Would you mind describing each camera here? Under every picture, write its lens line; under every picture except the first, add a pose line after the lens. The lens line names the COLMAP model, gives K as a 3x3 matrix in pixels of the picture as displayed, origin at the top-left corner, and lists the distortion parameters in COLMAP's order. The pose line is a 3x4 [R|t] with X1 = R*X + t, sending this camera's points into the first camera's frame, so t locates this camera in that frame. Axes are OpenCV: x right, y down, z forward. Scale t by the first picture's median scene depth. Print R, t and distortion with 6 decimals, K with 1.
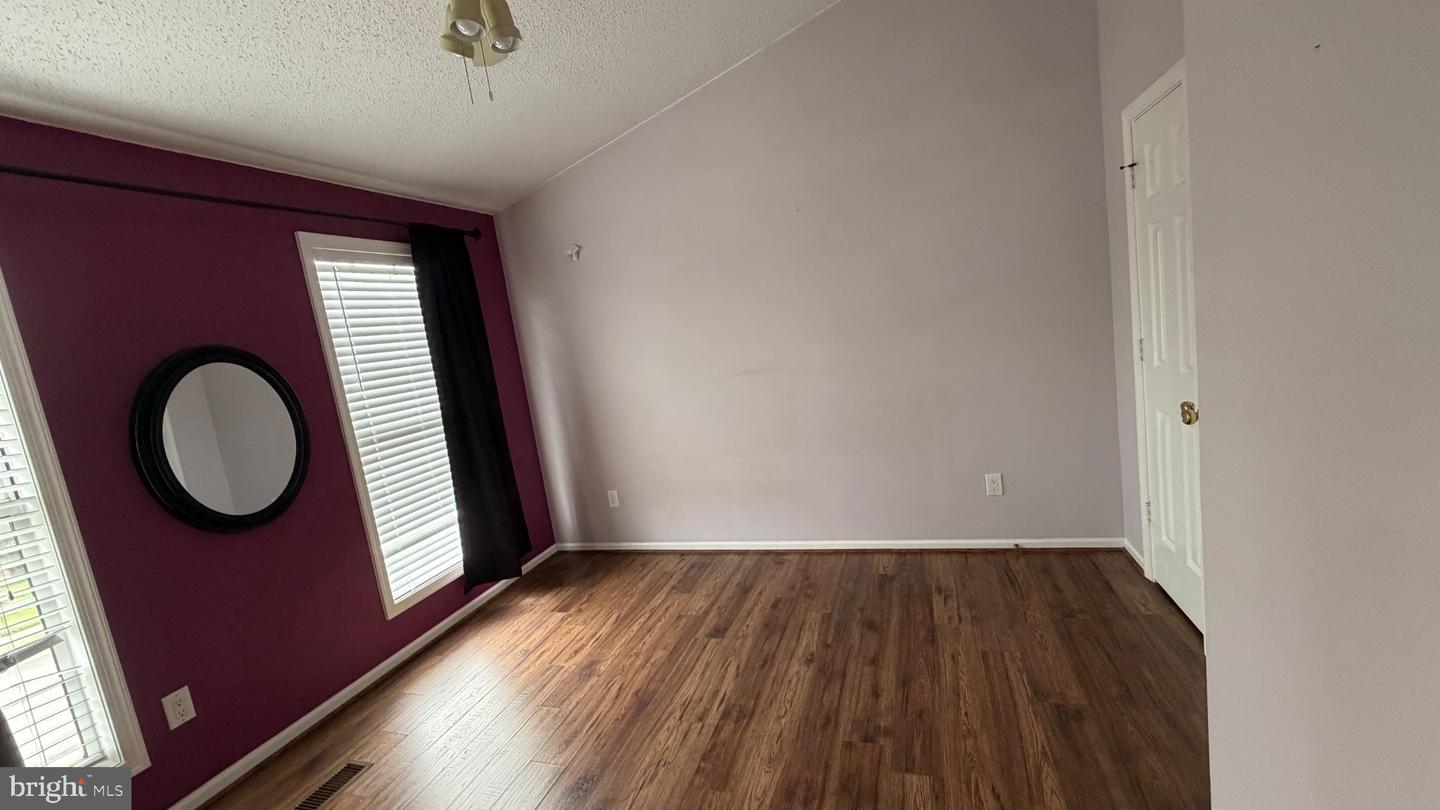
lens RADIAL K [[566.6, 0, 723.2], [0, 566.6, 401.2], [0, 0, 1]] dist [-0.002493, 0.000242]
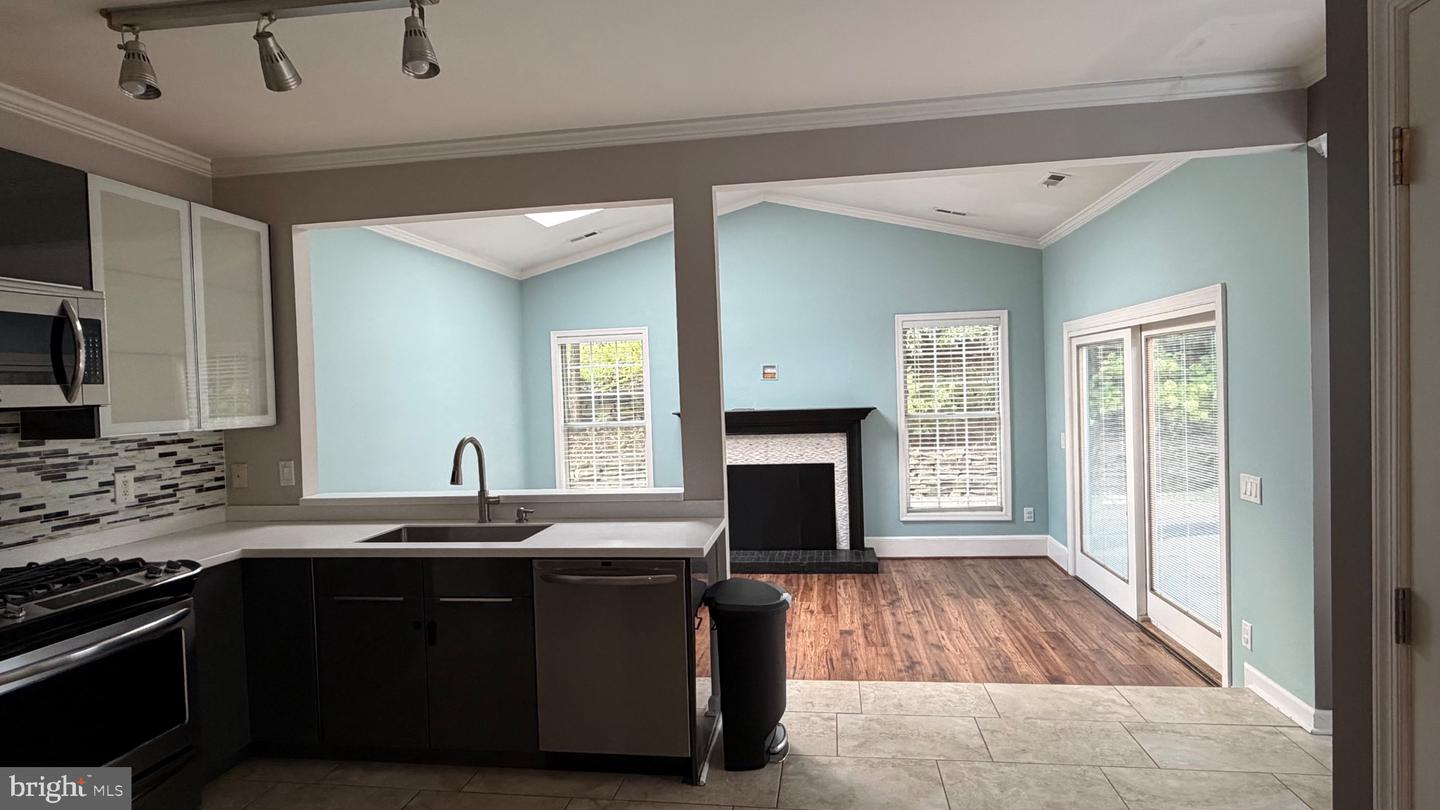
lens RADIAL K [[756.3, 0, 718.7], [0, 756.3, 408.5], [0, 0, 1]] dist [-0.002358, -0.000043]
pose [[-0.966953, 0.183017, -0.177503, 1.048482], [0.149710, 0.971126, 0.185746, -0.632055], [0.206372, 0.153034, -0.966432, 2.921149]]
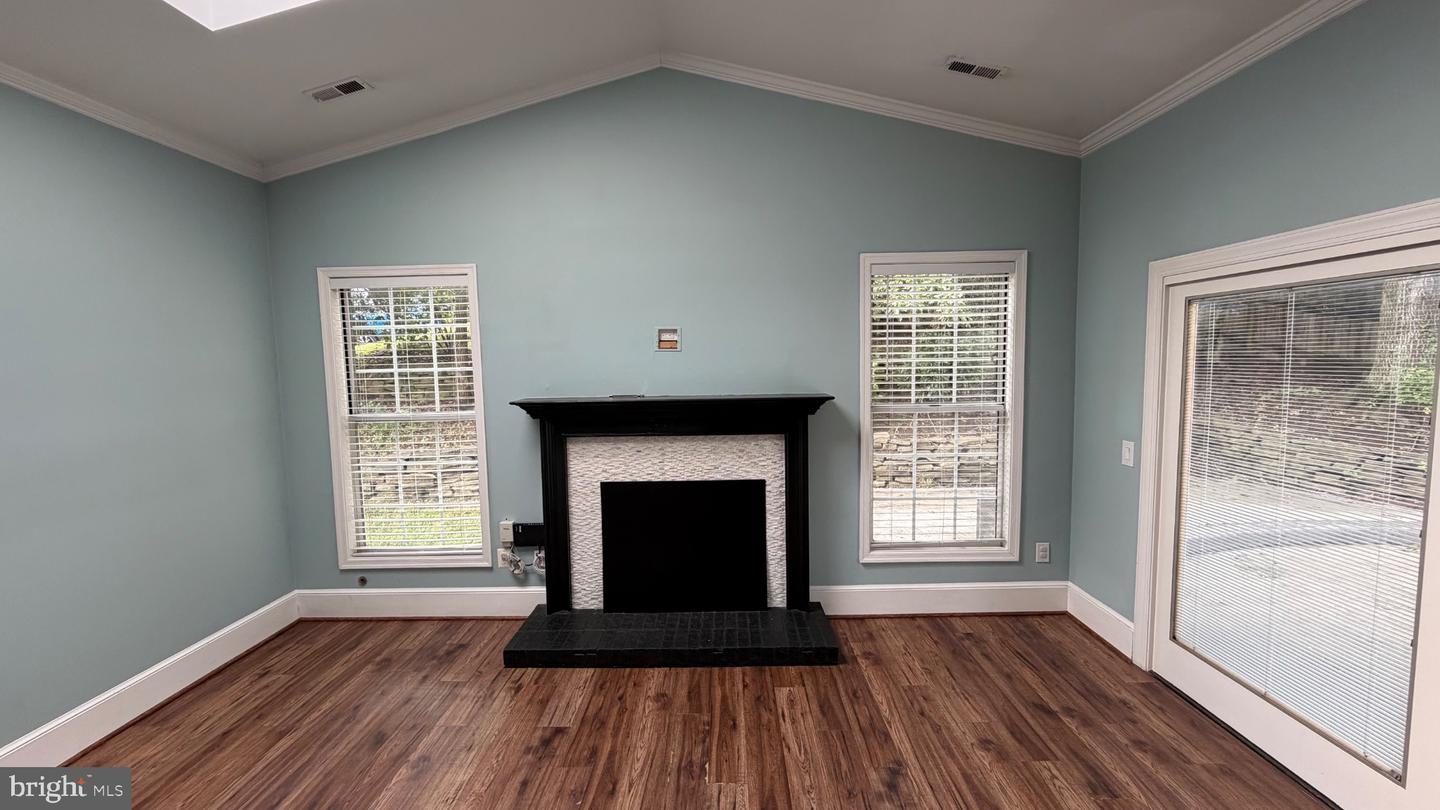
lens RADIAL K [[566.6, 0, 724.9], [0, 566.6, 406.6], [0, 0, 1]] dist [-0.002493, 0.000242]
pose [[-0.934580, 0.189091, -0.301339, 0.653594], [0.112989, 0.960957, 0.252578, -0.384750], [0.337334, 0.202006, -0.919456, 1.548191]]
